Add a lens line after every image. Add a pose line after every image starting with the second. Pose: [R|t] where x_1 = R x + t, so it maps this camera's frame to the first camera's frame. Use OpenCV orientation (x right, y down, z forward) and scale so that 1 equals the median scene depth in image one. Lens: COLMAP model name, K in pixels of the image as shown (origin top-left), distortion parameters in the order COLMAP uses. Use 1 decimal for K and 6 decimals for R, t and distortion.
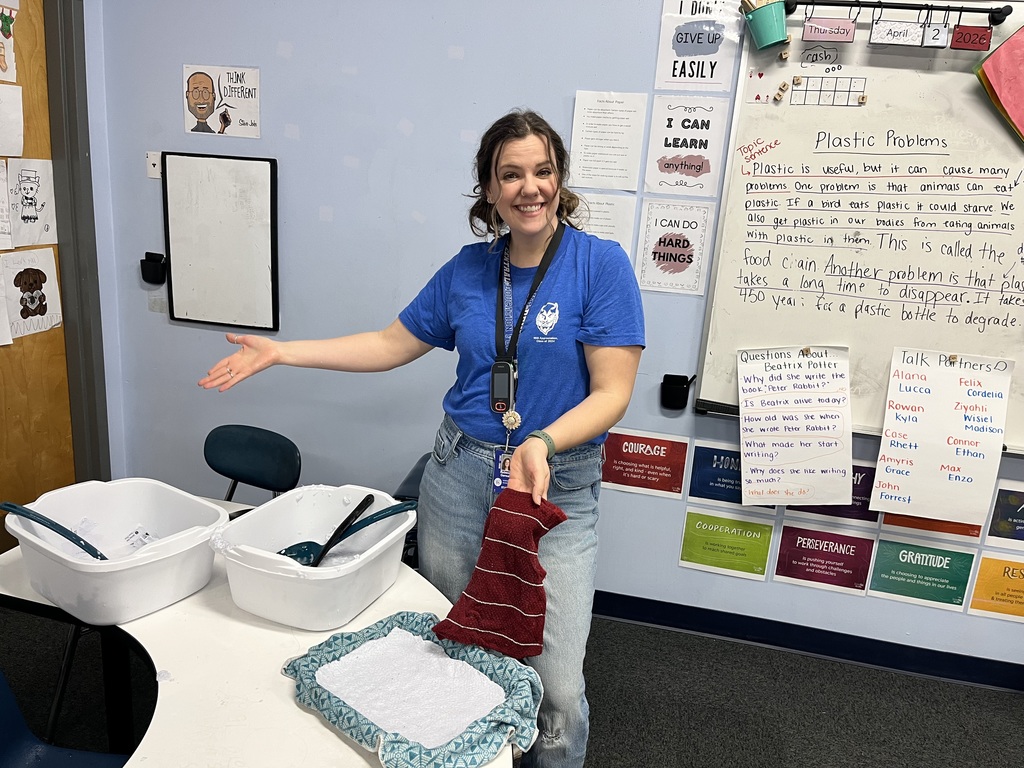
lens RADIAL K [[713.4, 0, 512.0], [0, 713.4, 384.0], [0, 0, 1]] dist [0.066085, -0.101284]
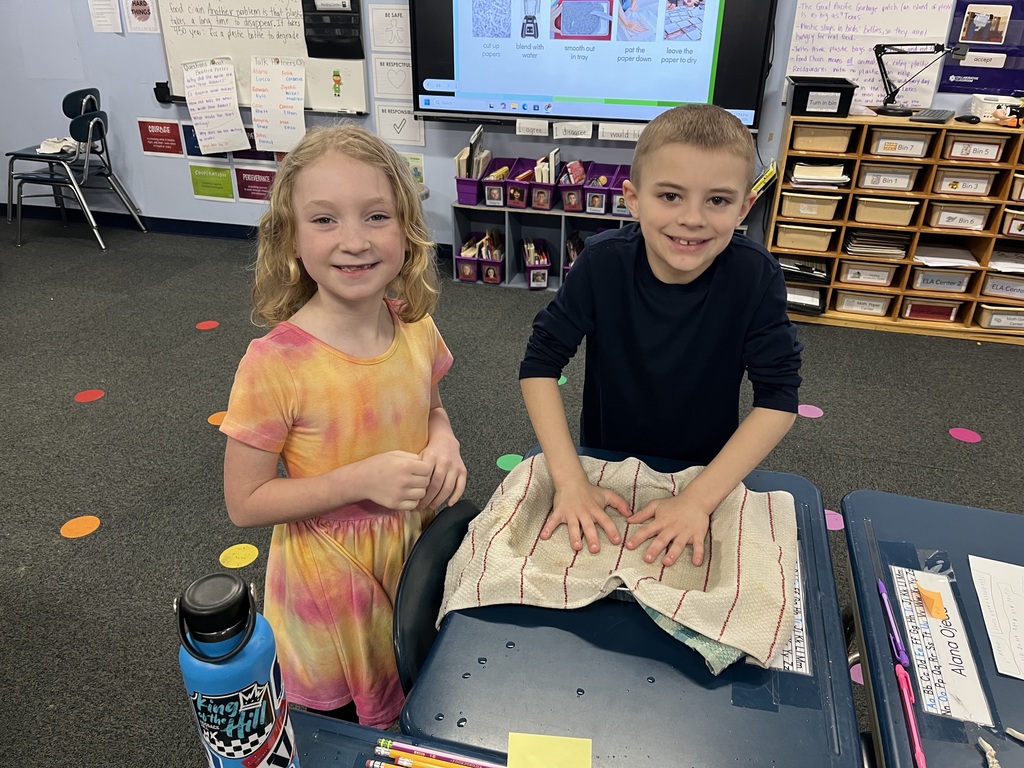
lens RADIAL K [[713.4, 0, 512.0], [0, 713.4, 384.0], [0, 0, 1]] dist [0.066085, -0.101284]
pose [[0.998709, -0.034049, -0.037688, 1.204764], [0.041846, 0.972145, 0.230616, 0.358883], [0.028786, -0.231895, 0.972315, -0.948458]]
